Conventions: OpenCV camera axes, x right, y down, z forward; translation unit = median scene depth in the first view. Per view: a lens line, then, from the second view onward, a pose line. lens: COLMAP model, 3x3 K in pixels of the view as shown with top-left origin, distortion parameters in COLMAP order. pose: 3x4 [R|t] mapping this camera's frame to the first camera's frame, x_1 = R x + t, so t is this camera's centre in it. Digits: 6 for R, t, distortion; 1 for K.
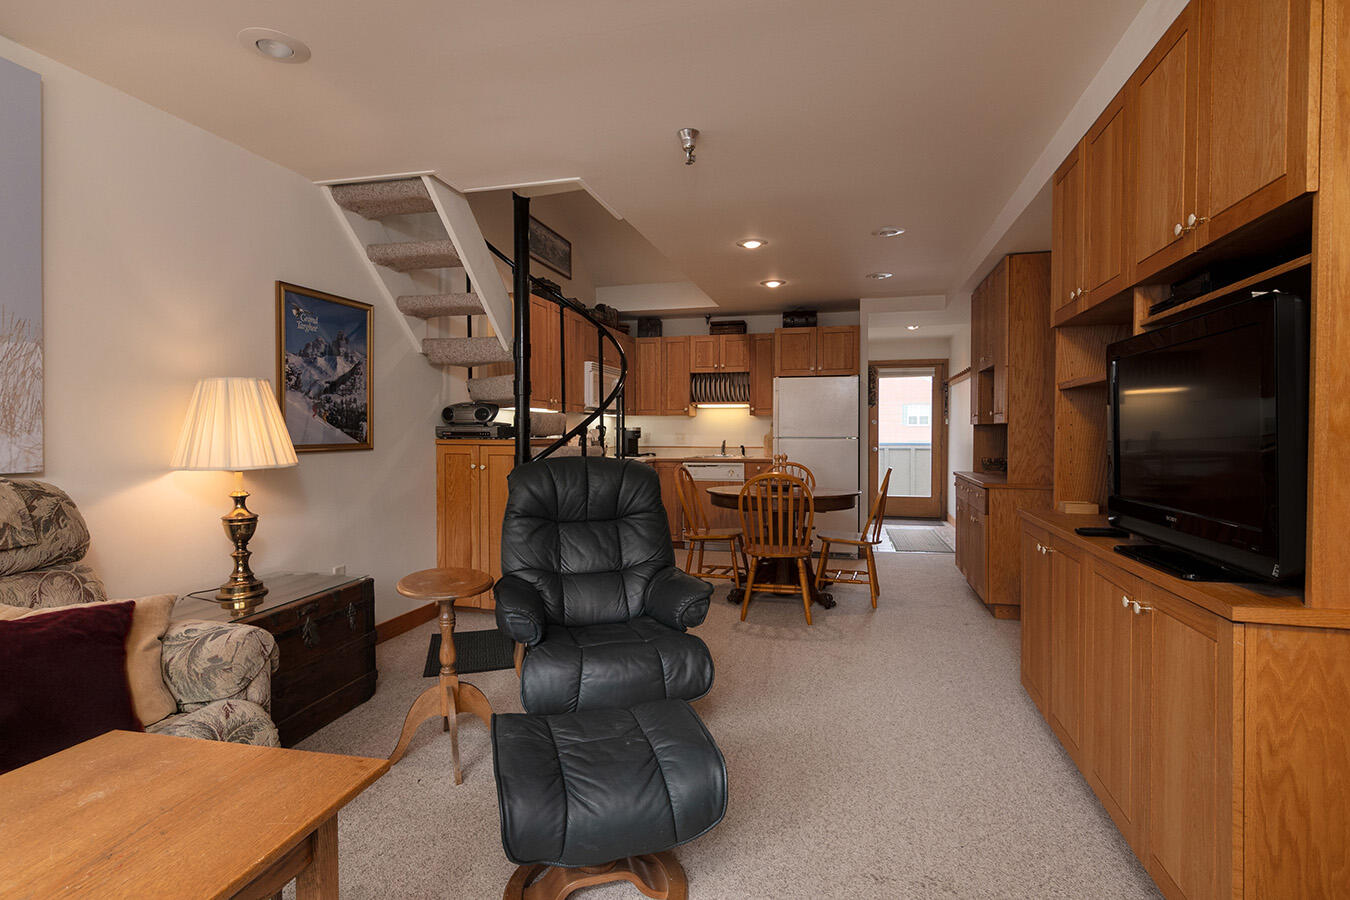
lens RADIAL K [[650.1, 0, 678.2], [0, 650.1, 441.6], [0, 0, 1]] dist [0.030022, 0.000329]
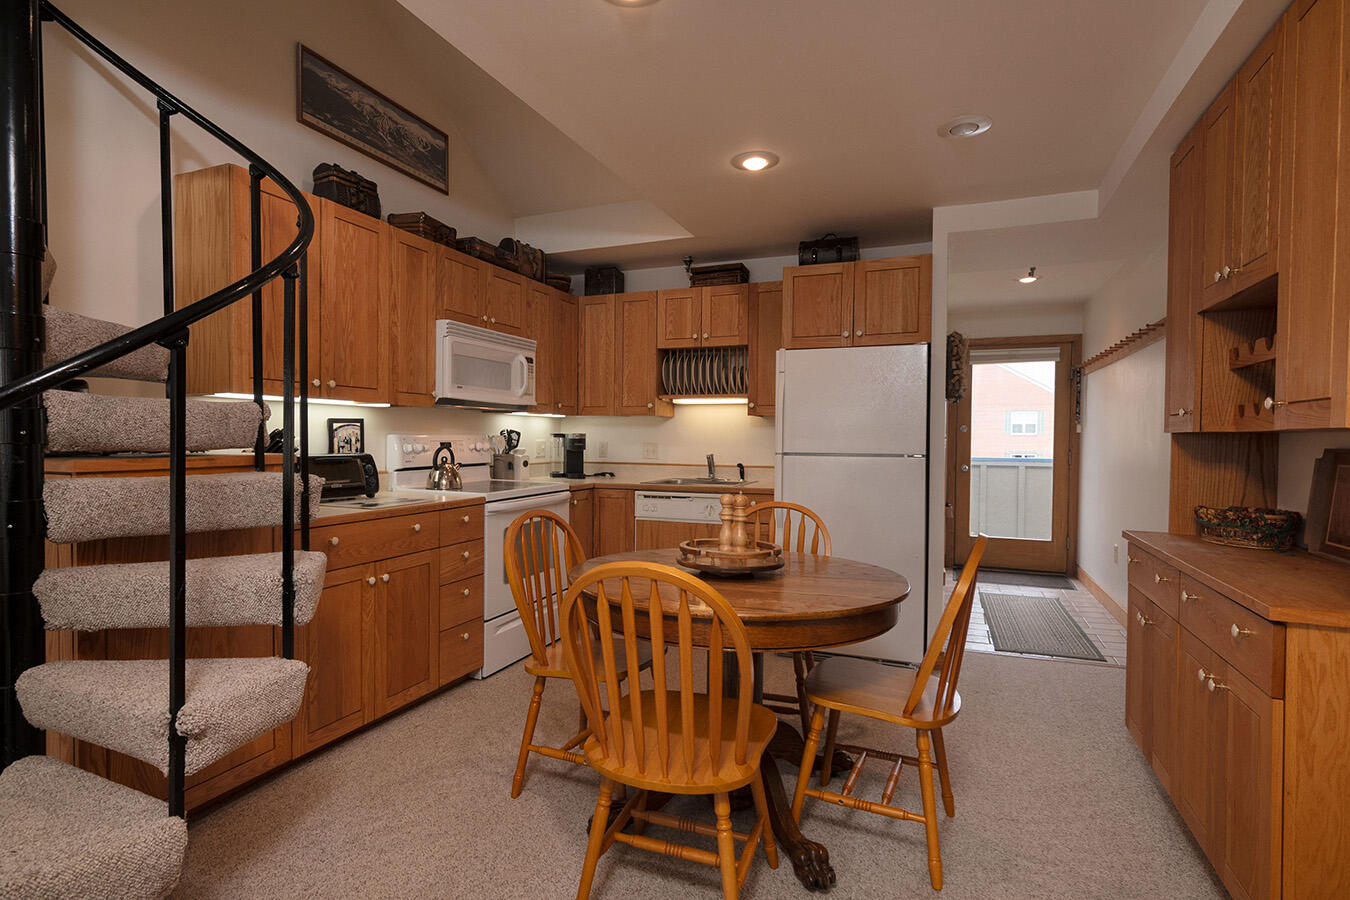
lens RADIAL K [[660.0, 0, 675.0], [0, 660.0, 450.0], [0, 0, 1]] dist [0.002305, 0.002184]
pose [[0.991193, 0.010237, -0.132033, 0.121083], [-0.009904, 0.999946, 0.003174, -0.008674], [0.132058, -0.001839, 0.991240, 0.361922]]
